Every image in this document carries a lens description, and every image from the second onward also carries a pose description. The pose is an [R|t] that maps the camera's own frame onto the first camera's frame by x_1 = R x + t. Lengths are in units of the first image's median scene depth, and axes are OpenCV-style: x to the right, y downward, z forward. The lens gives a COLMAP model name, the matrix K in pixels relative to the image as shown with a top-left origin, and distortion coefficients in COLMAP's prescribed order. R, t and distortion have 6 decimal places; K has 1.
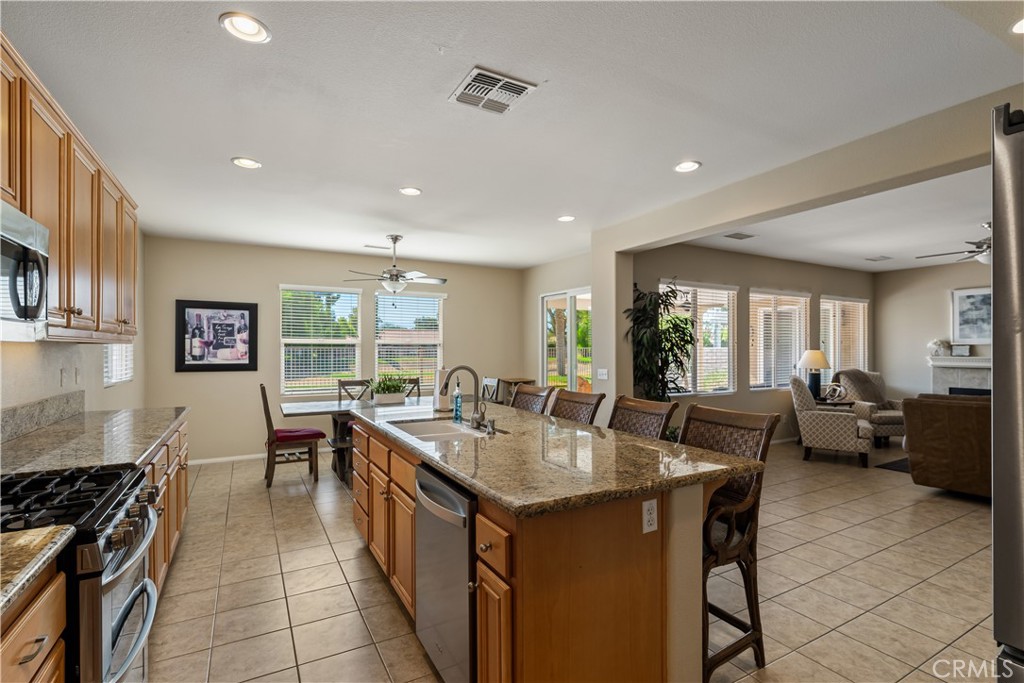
lens RADIAL K [[471.2, 0, 512.0], [0, 471.2, 345.6], [0, 0, 1]] dist [0.000029, 0.000009]
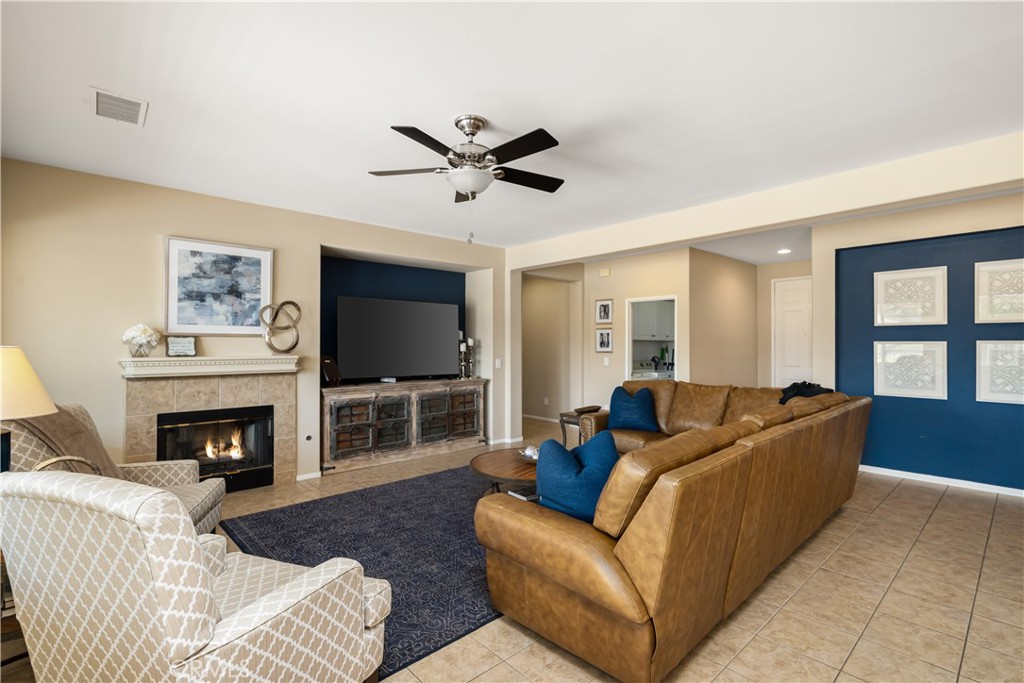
lens RADIAL K [[471.2, 0, 511.7], [0, 471.2, 341.0], [0, 0, 1]] dist [0.000029, 0.000009]
pose [[-0.231990, 0.002451, 0.972715, 0.461117], [-0.004847, 0.999981, -0.003675, 0.006764], [-0.972706, -0.005568, -0.231974, 1.104454]]
